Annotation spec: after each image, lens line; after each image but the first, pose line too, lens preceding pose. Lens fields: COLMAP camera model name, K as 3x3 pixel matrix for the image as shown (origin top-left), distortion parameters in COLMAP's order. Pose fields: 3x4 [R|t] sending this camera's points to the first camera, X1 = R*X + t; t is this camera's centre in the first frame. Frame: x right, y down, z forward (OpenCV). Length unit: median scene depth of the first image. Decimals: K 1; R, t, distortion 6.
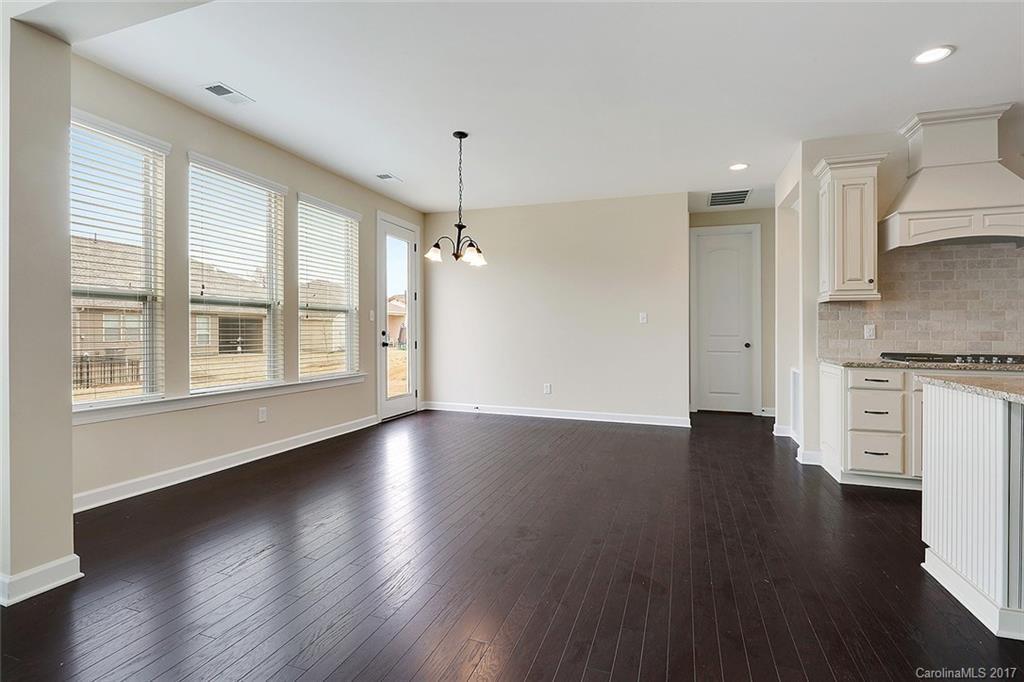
lens RADIAL K [[489.0, 0, 506.2], [0, 489.0, 331.9], [0, 0, 1]] dist [-0.002123, -0.000169]
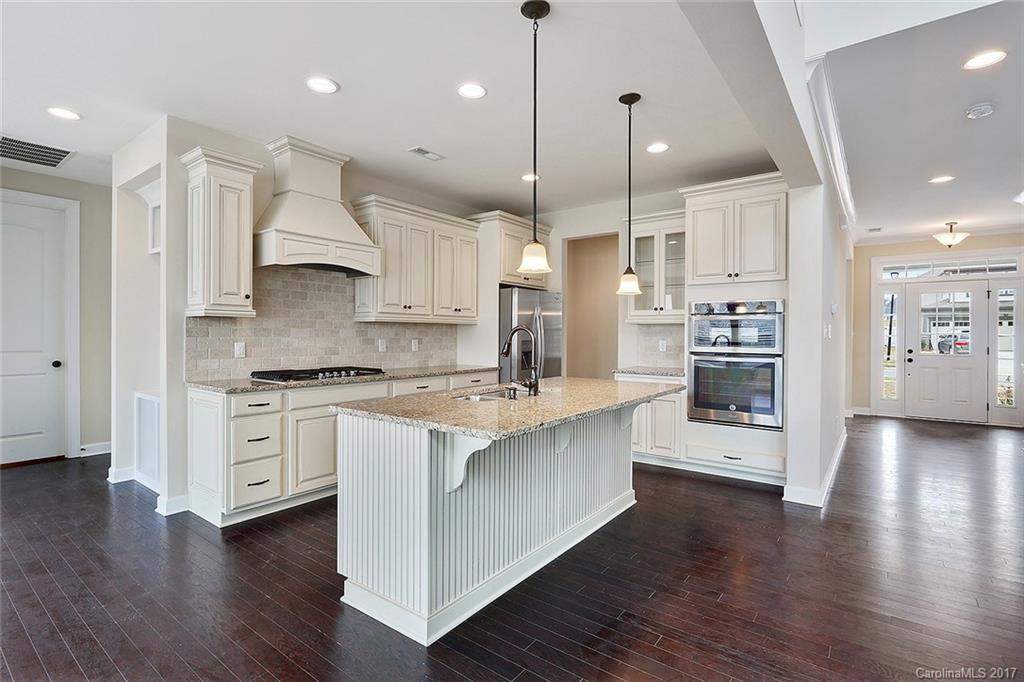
lens RADIAL K [[489.0, 0, 506.2], [0, 489.0, 331.9], [0, 0, 1]] dist [-0.002123, -0.000169]
pose [[0.306579, -0.001398, 0.951844, 0.012743], [-0.001714, 0.999996, 0.002021, -0.039370], [-0.951844, -0.002251, 0.306575, 0.242946]]
